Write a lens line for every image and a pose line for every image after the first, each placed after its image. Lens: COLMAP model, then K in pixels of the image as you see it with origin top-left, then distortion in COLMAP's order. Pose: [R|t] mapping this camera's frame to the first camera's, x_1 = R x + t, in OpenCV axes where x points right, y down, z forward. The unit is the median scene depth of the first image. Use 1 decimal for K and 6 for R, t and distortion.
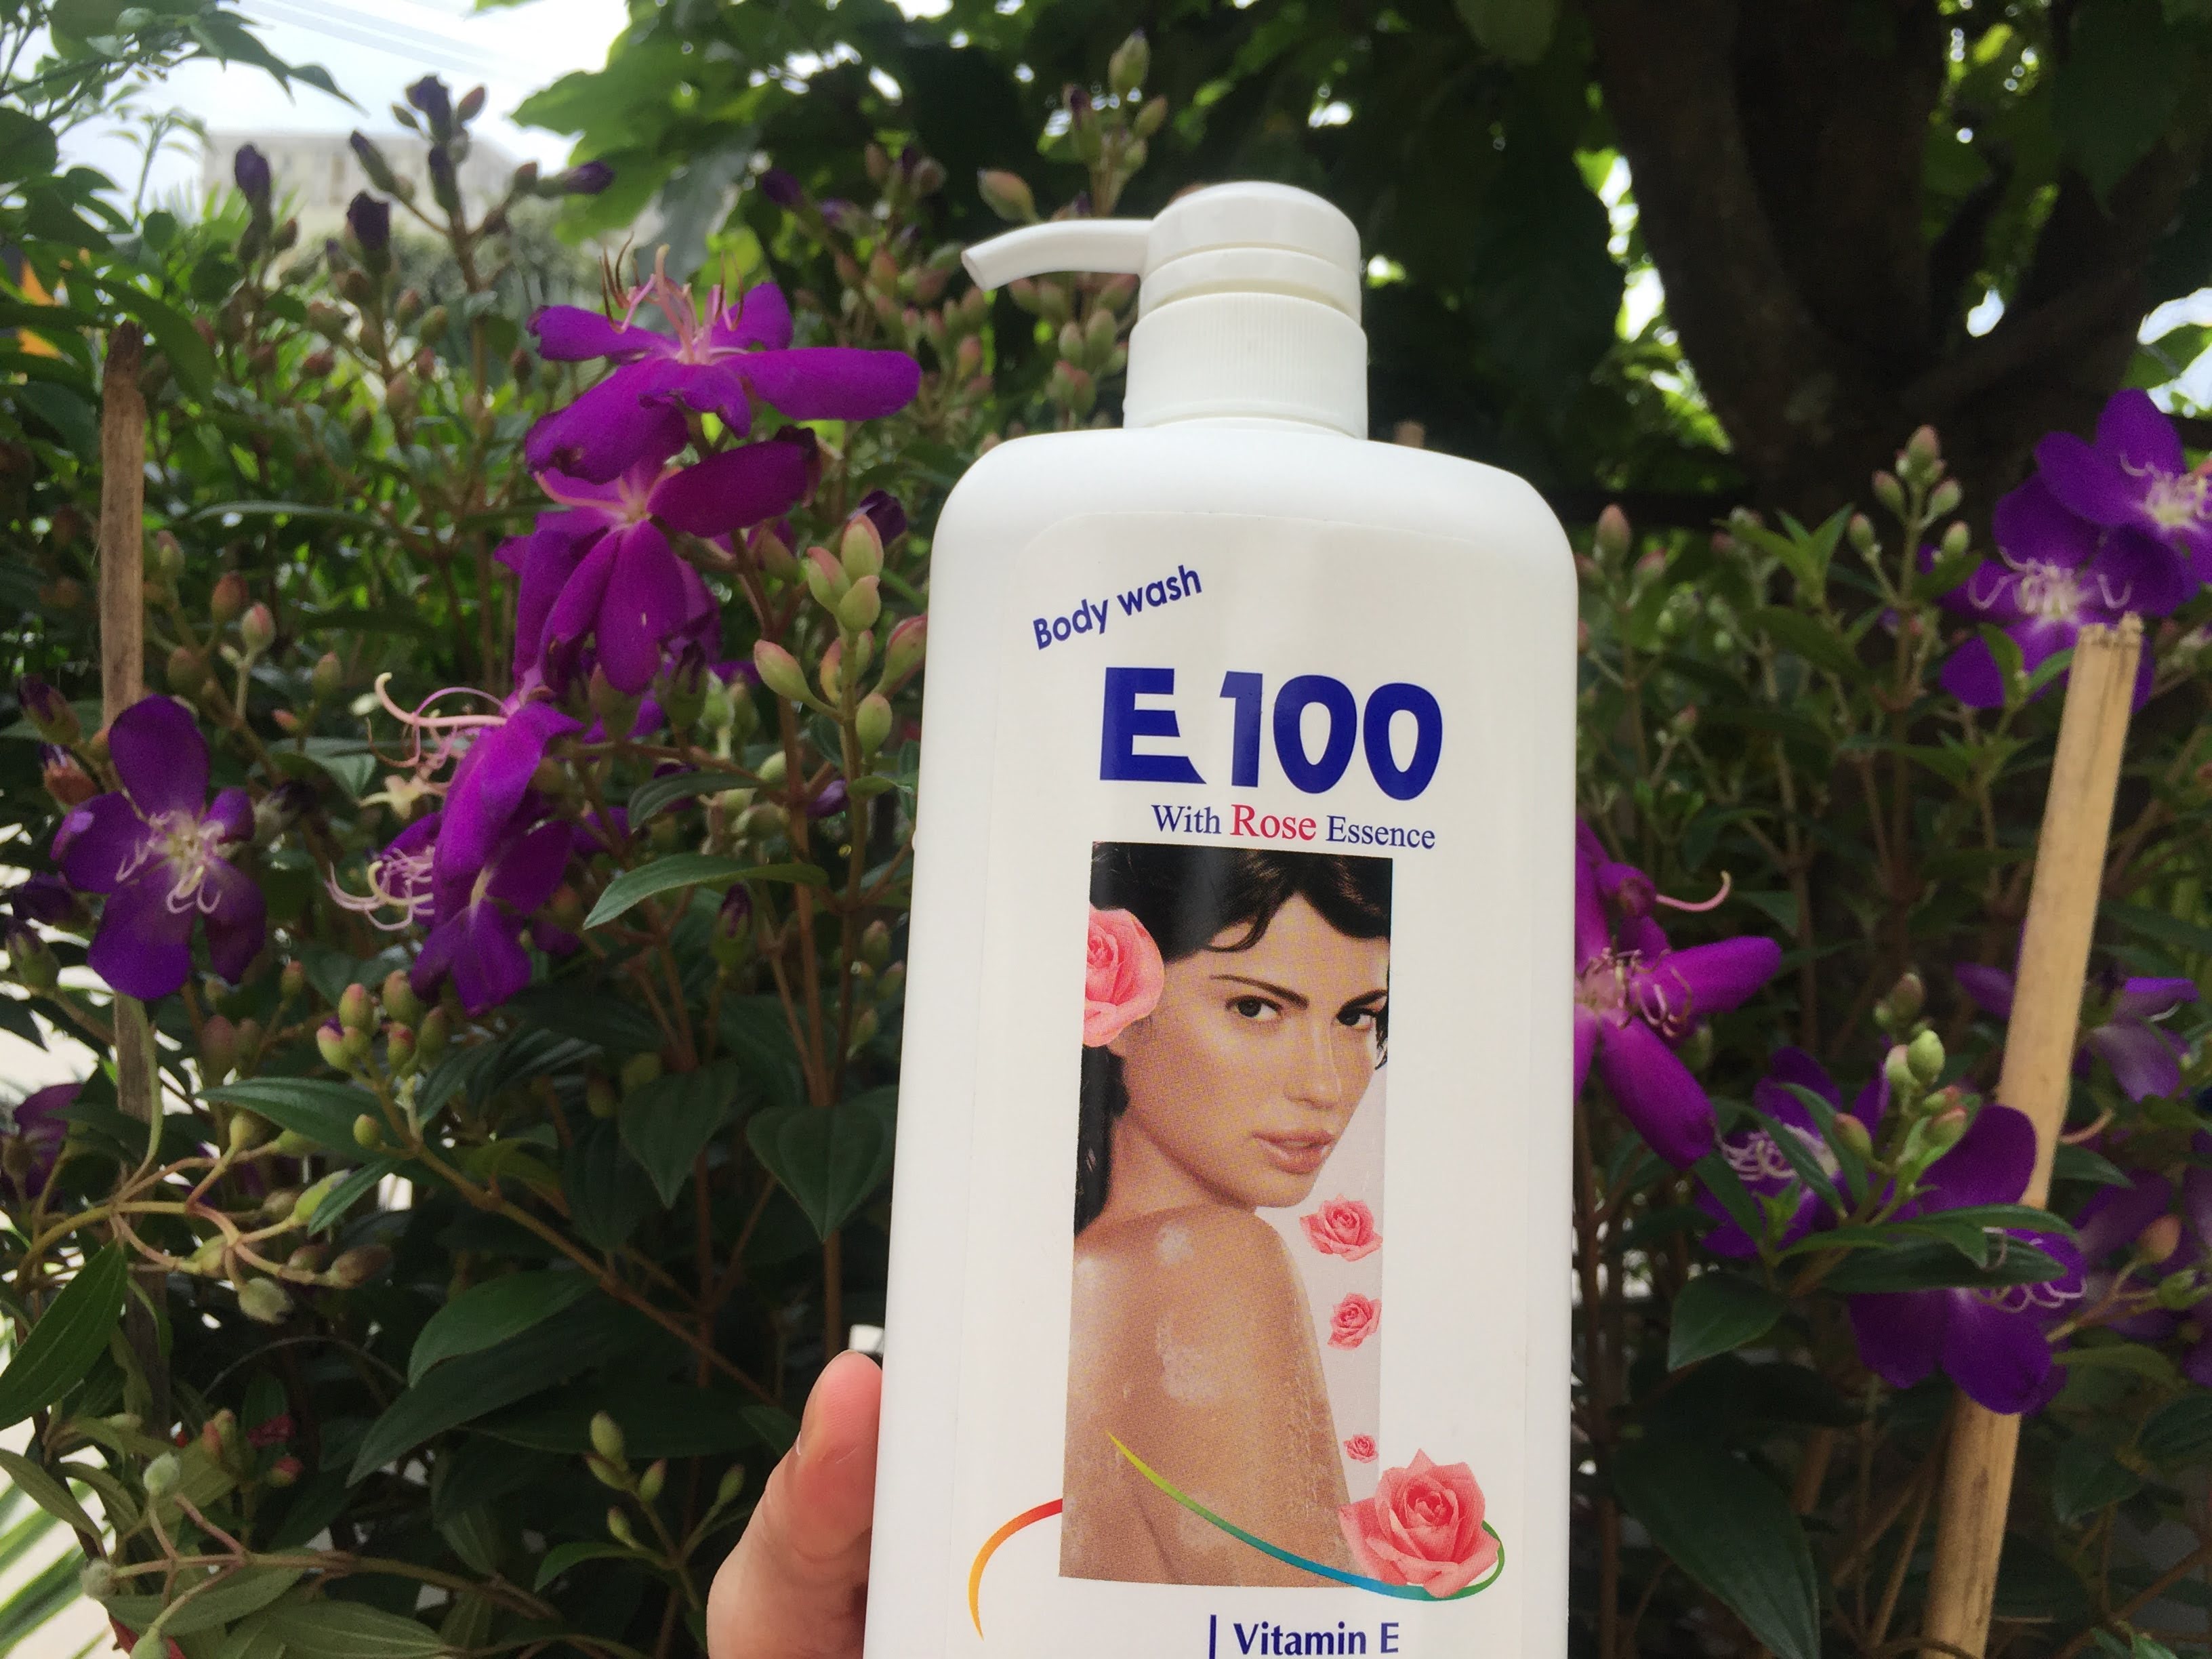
lens RADIAL K [[1889.2, 0, 1161.1], [0, 1889.2, 839.3], [0, 0, 1]] dist [0.035388, -0.059278]
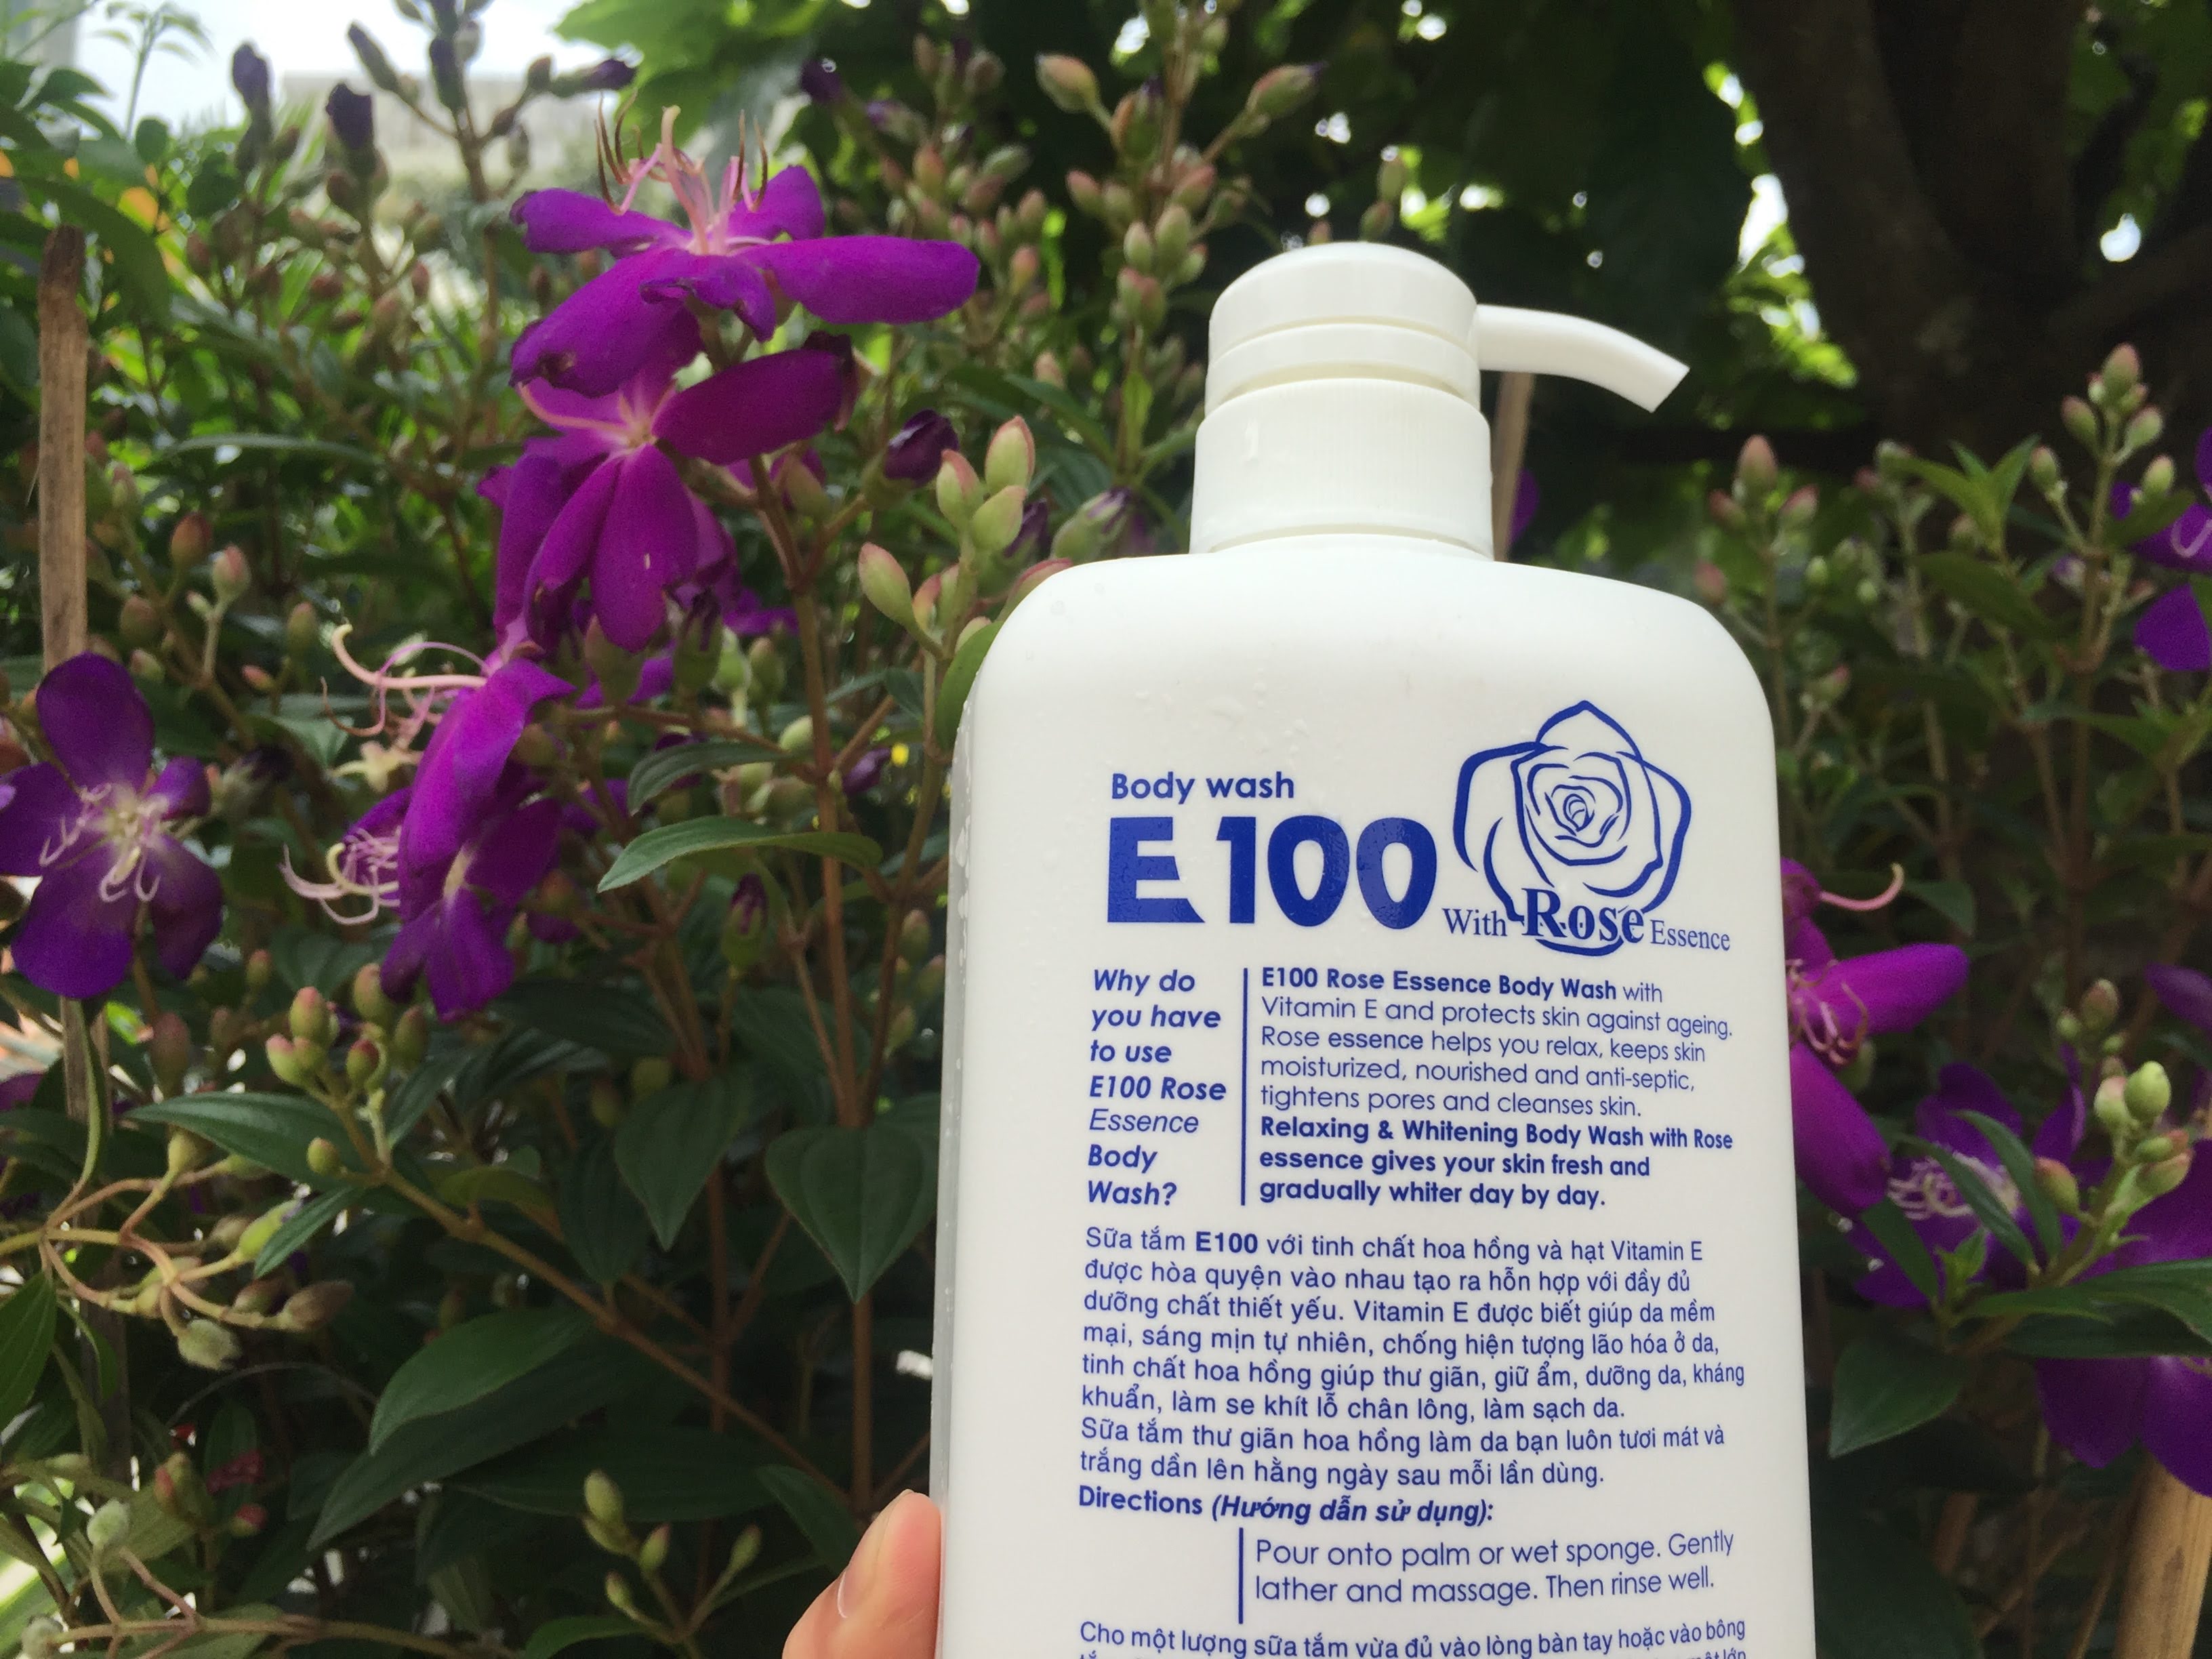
lens RADIAL K [[1889.2, 0, 1175.8], [0, 1889.2, 838.3], [0, 0, 1]] dist [0.035388, -0.059278]
pose [[0.999489, 0.007070, -0.031172, -0.001031], [-0.006180, 0.999573, 0.028547, -0.015005], [0.031361, -0.028340, 0.999106, 0.116903]]
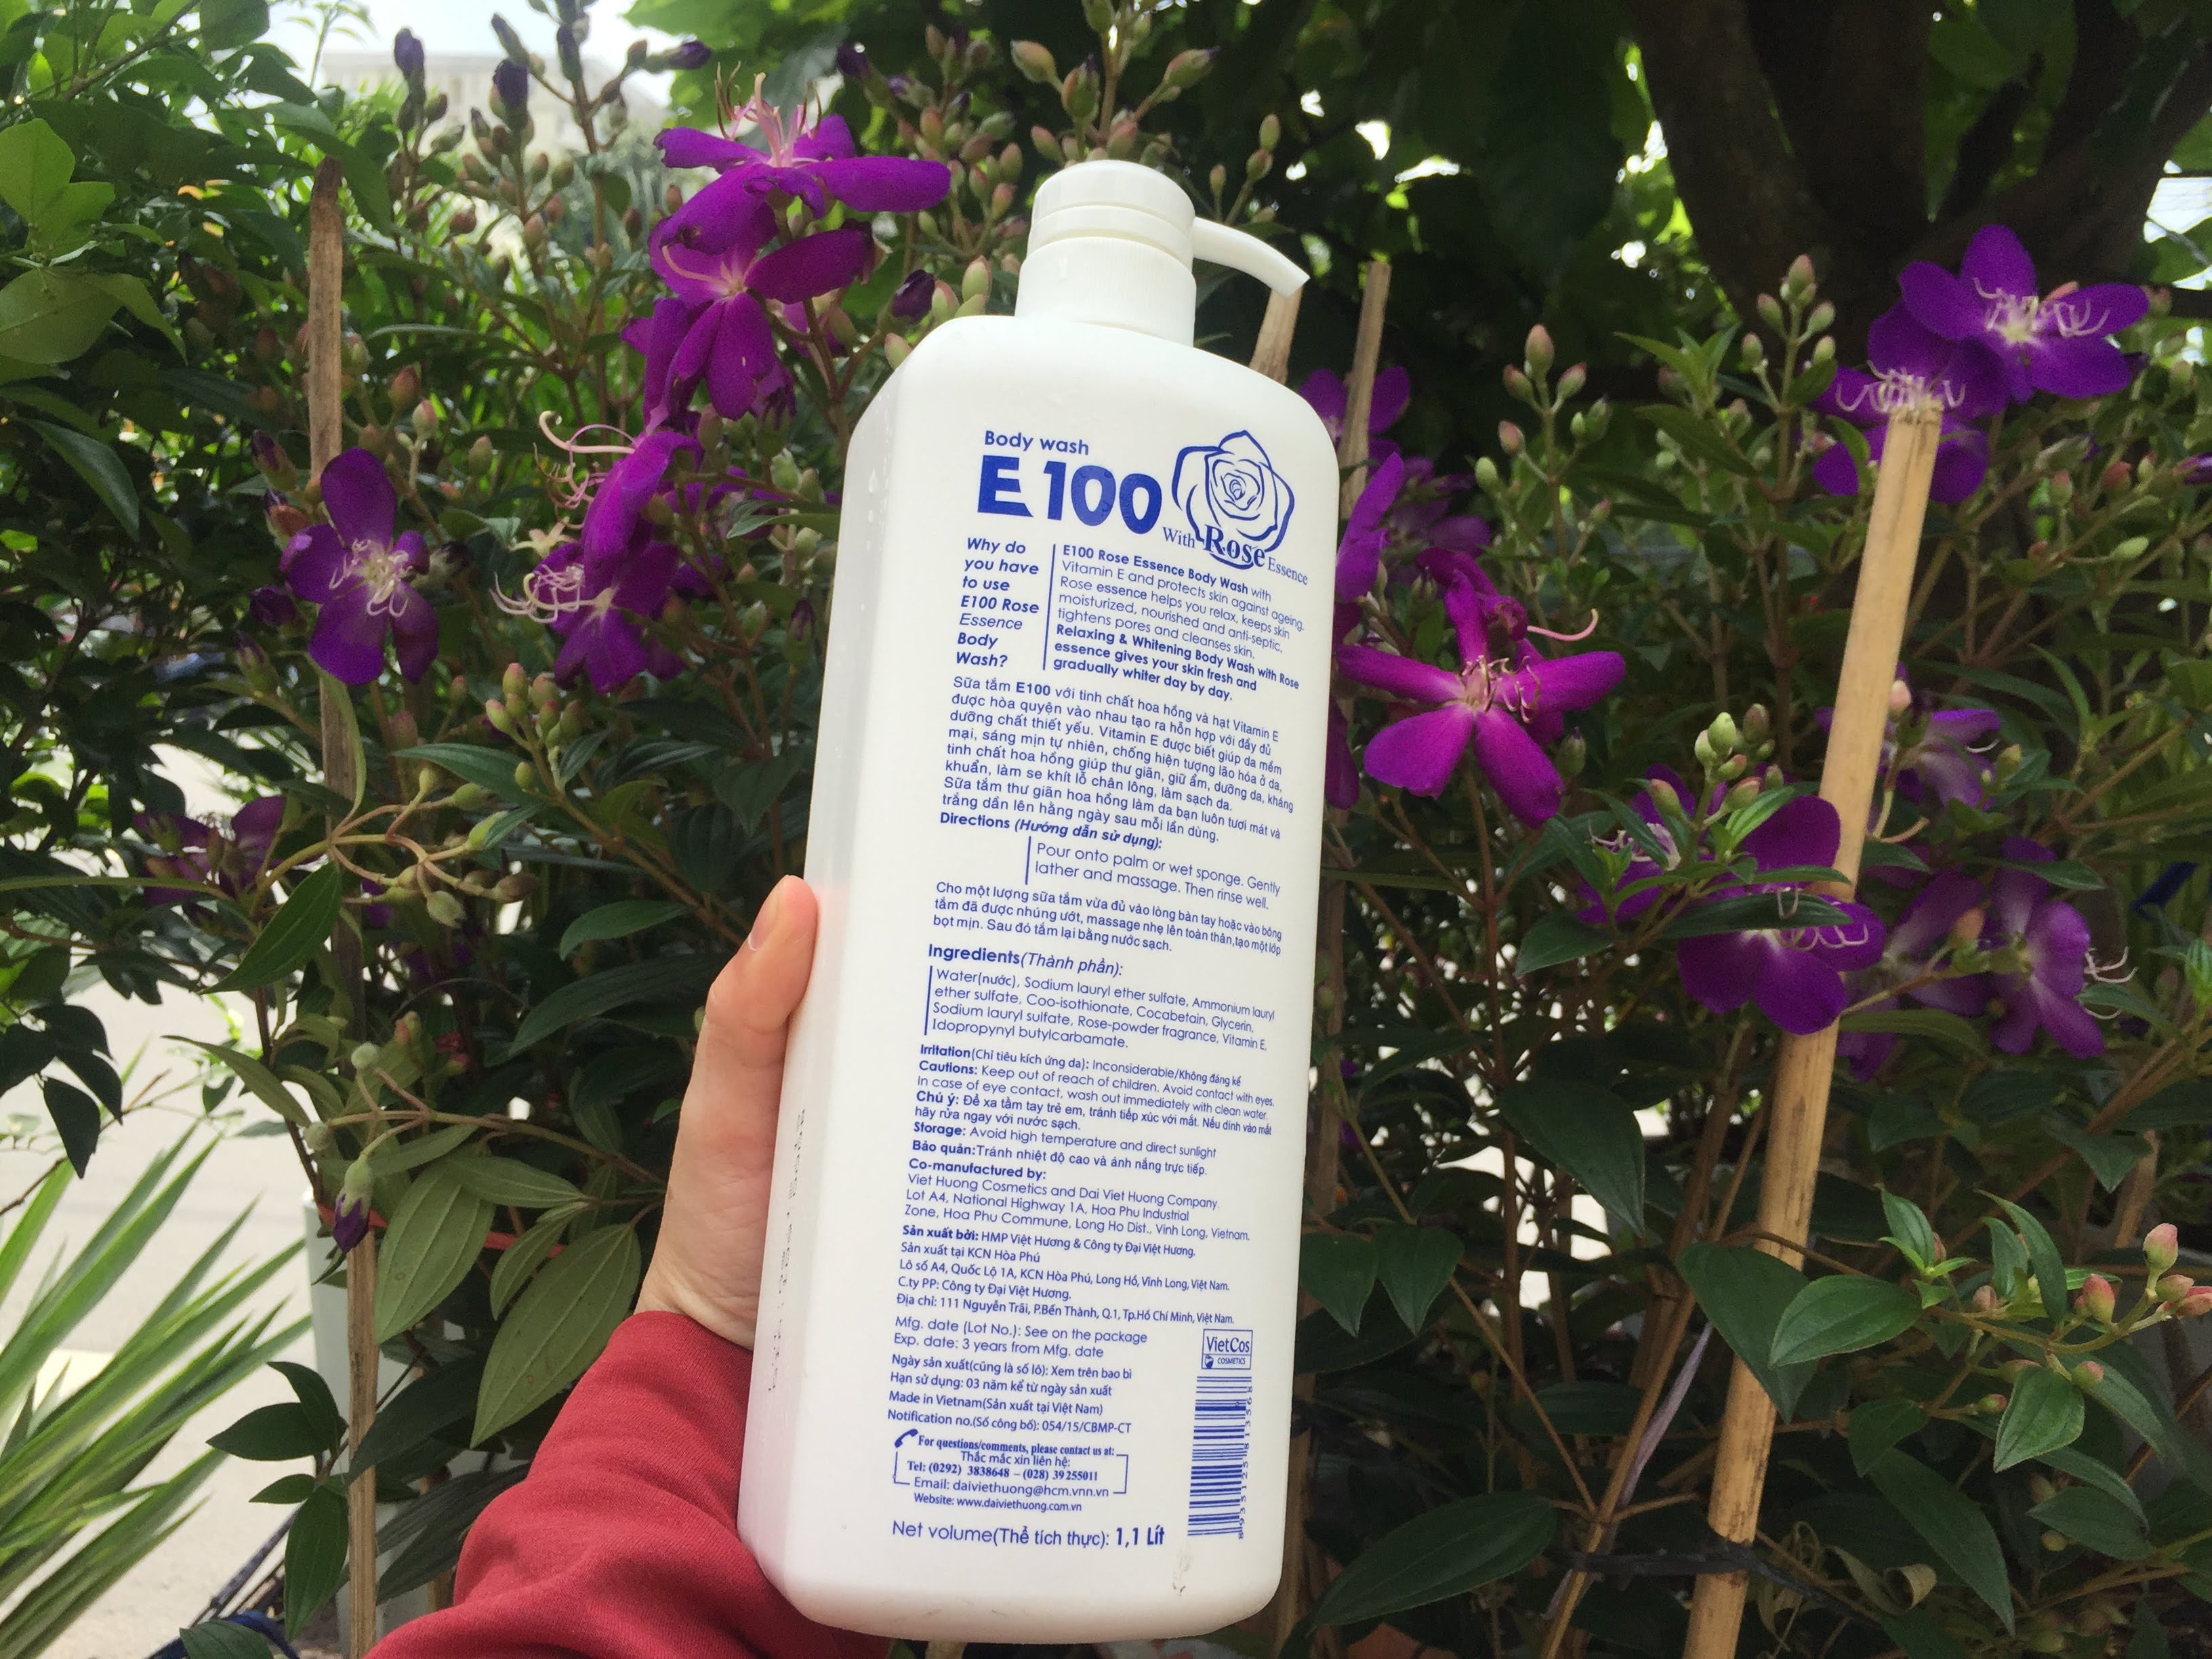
lens RADIAL K [[1889.2, 0, 1157.7], [0, 1889.2, 841.0], [0, 0, 1]] dist [0.035388, -0.059278]
pose [[0.998531, 0.017583, -0.051249, 0.068385], [-0.015582, 0.999111, 0.039182, 0.109026], [0.051892, -0.038326, 0.997917, -0.220213]]
